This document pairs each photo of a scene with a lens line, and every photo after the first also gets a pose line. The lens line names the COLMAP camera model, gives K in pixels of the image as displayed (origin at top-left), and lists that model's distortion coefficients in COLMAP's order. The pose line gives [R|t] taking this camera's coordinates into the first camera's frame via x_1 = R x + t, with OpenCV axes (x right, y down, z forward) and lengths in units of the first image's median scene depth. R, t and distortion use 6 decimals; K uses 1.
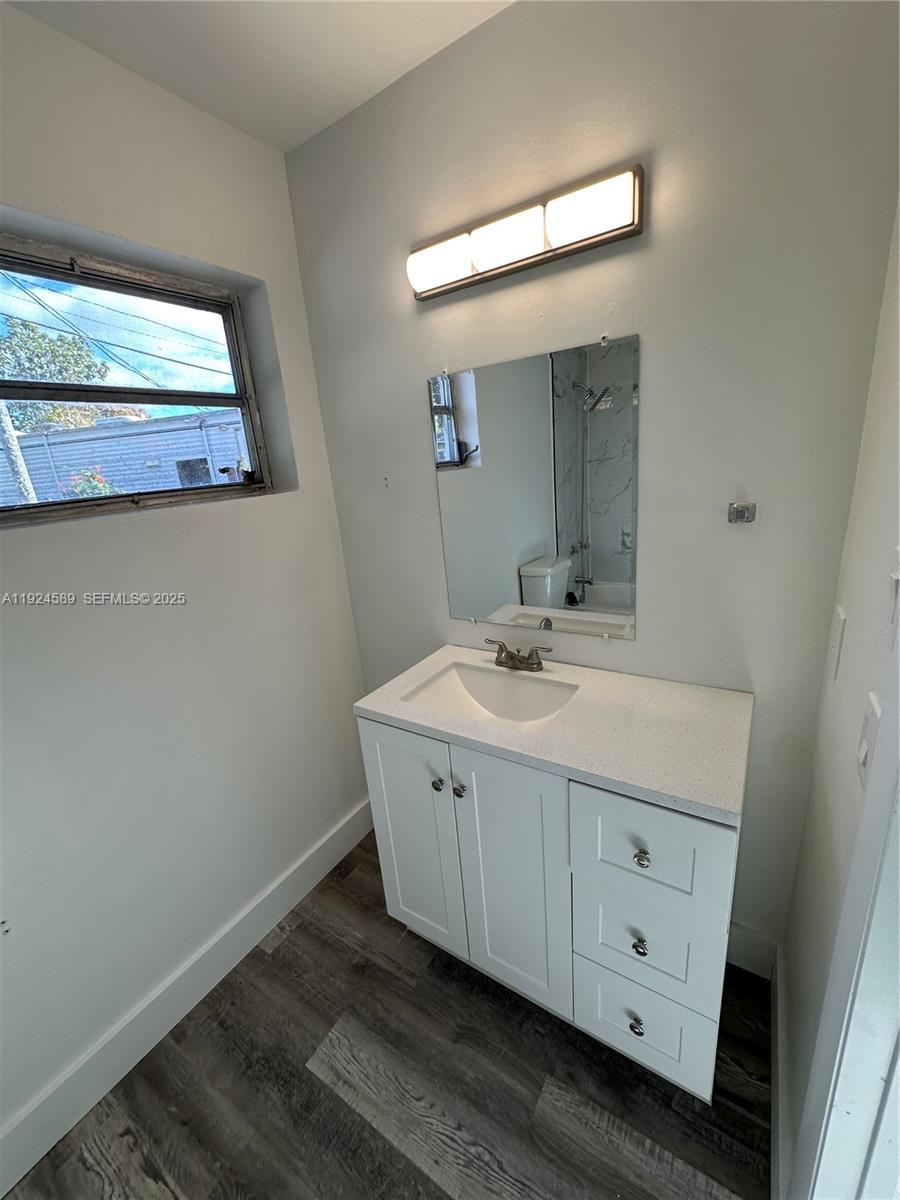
lens RADIAL K [[477.4, 0, 449.7], [0, 477.4, 597.8], [0, 0, 1]] dist [-0.004888, 0.000487]
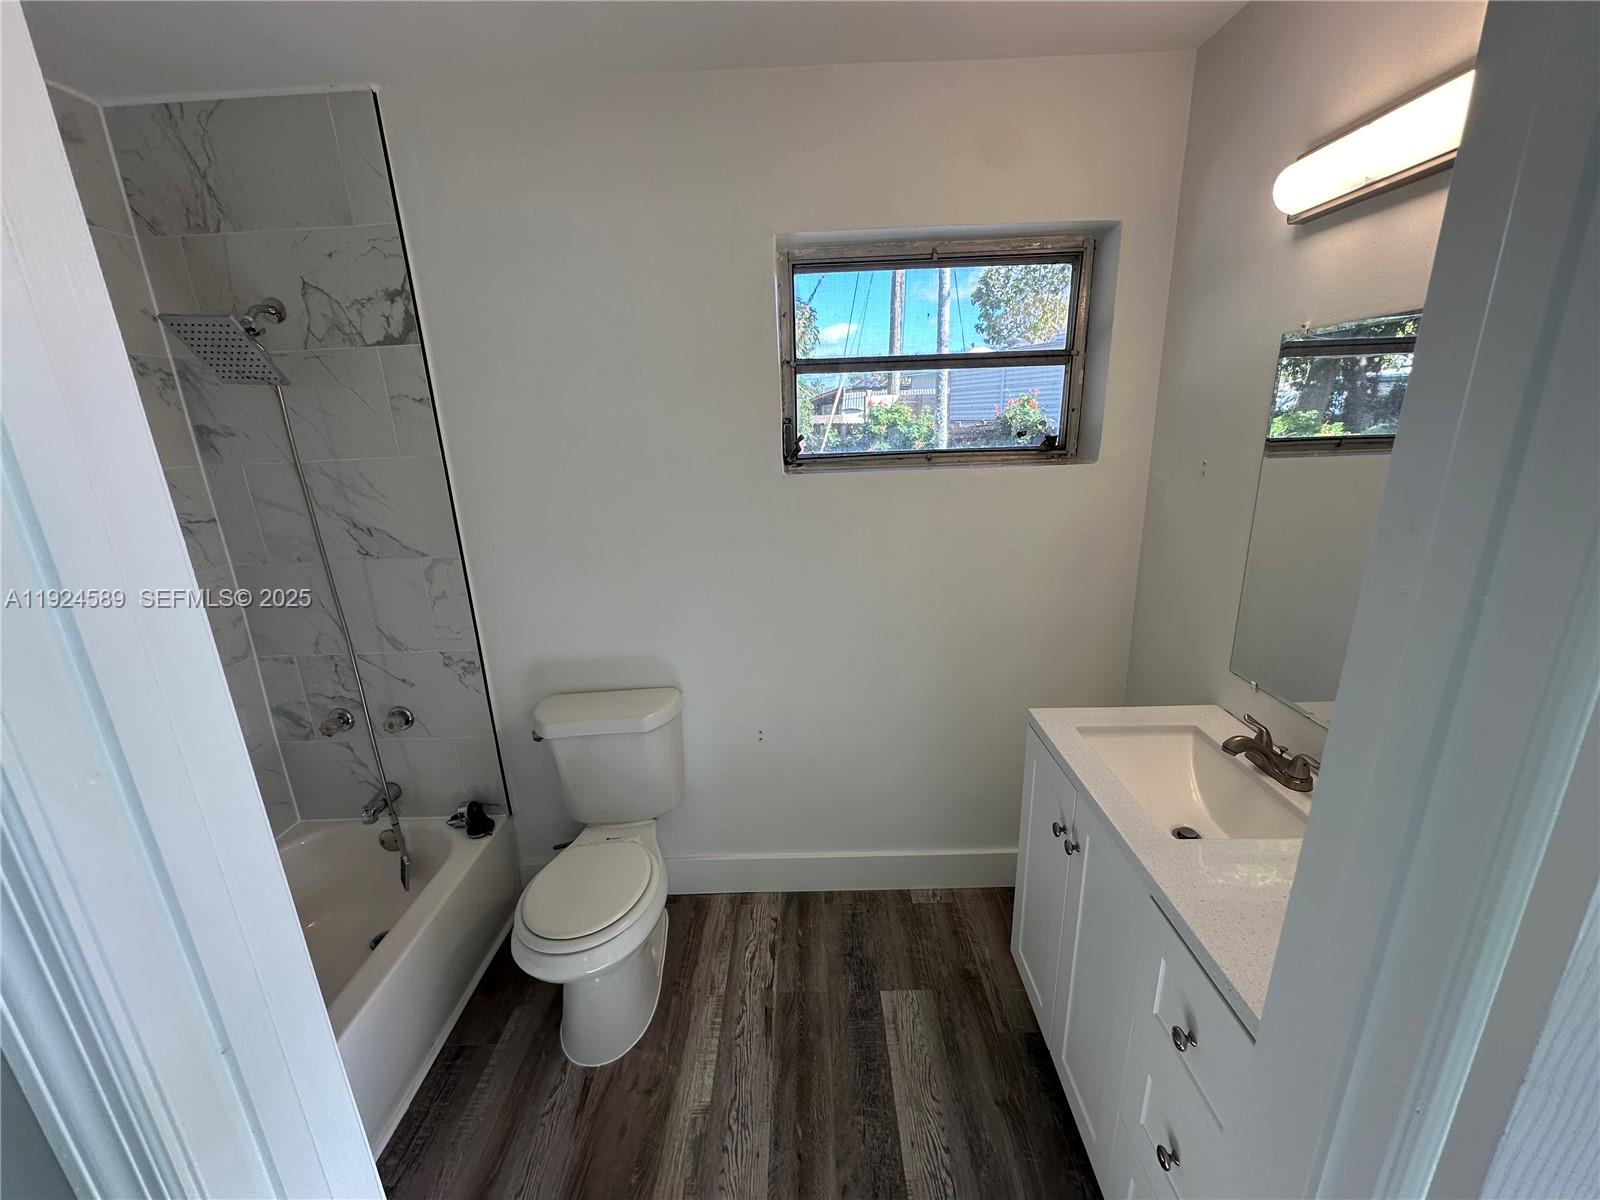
lens RADIAL K [[636.5, 0, 799.4], [0, 636.5, 596.7], [0, 0, 1]] dist [-0.004888, 0.000487]
pose [[0.533852, 0.295954, -0.792094, 0.445054], [-0.250321, 0.950075, 0.186271, -0.092648], [0.807677, 0.098837, 0.581283, -0.079748]]
